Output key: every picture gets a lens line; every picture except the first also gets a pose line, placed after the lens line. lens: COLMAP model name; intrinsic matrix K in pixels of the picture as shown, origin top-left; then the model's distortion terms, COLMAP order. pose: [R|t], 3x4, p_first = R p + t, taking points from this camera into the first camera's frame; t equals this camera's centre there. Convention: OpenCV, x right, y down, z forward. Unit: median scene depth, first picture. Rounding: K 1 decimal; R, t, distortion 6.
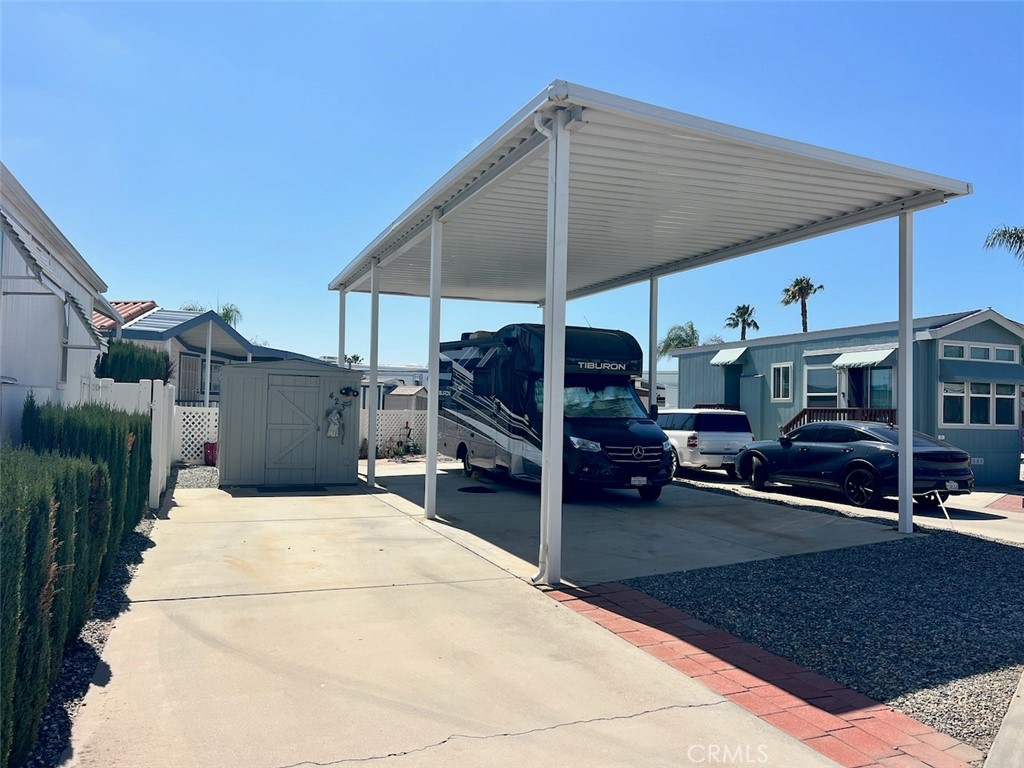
lens RADIAL K [[781.0, 0, 512.0], [0, 781.0, 384.0], [0, 0, 1]] dist [0.049818, -0.000599]
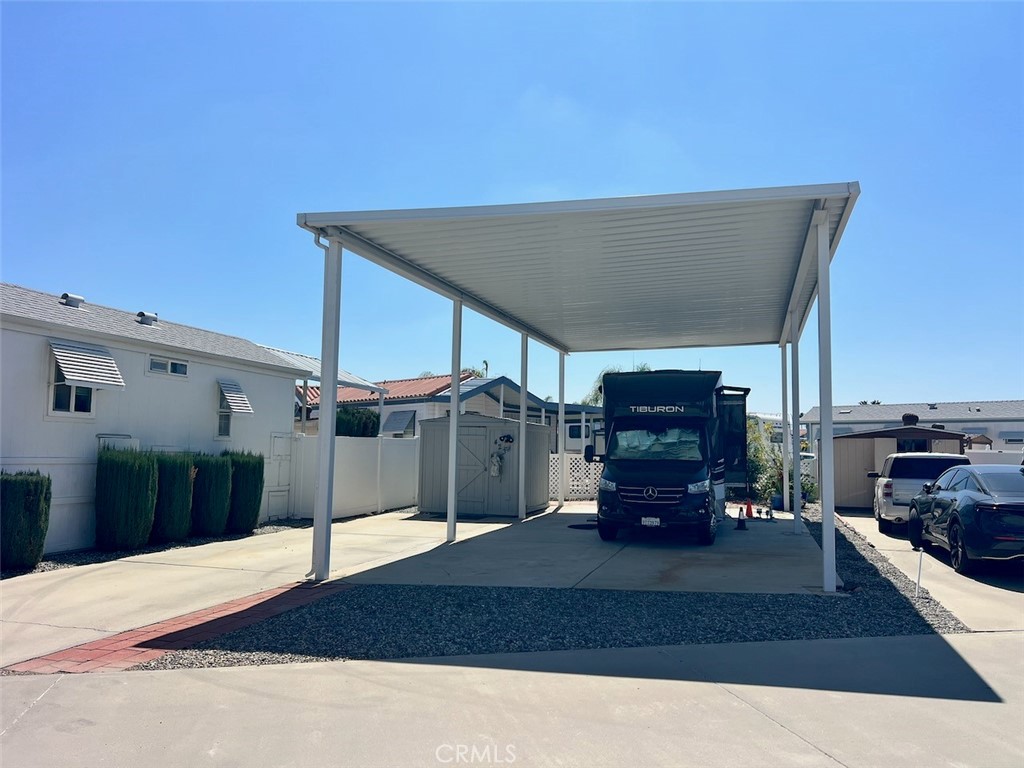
lens RADIAL K [[766.8, 0, 512.0], [0, 766.8, 384.0], [0, 0, 1]] dist [0.032484, -0.037916]
pose [[0.772250, -0.062332, -0.632253, 0.601431], [0.020014, 0.997068, -0.073852, 0.014480], [0.635003, 0.044378, 0.771234, 0.098509]]
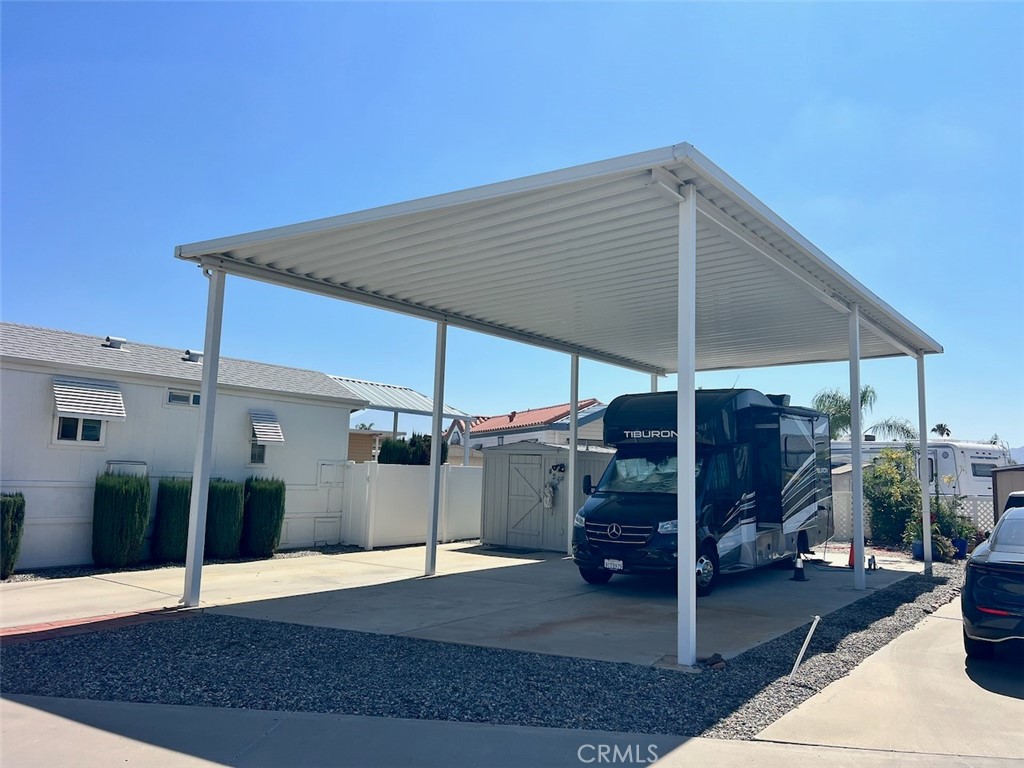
lens RADIAL K [[766.8, 0, 512.0], [0, 766.8, 384.0], [0, 0, 1]] dist [0.032484, -0.037916]
pose [[0.507481, -0.107769, -0.854897, 0.779106], [0.011092, 0.992883, -0.118579, 0.021951], [0.861592, 0.050694, 0.505064, 0.413887]]
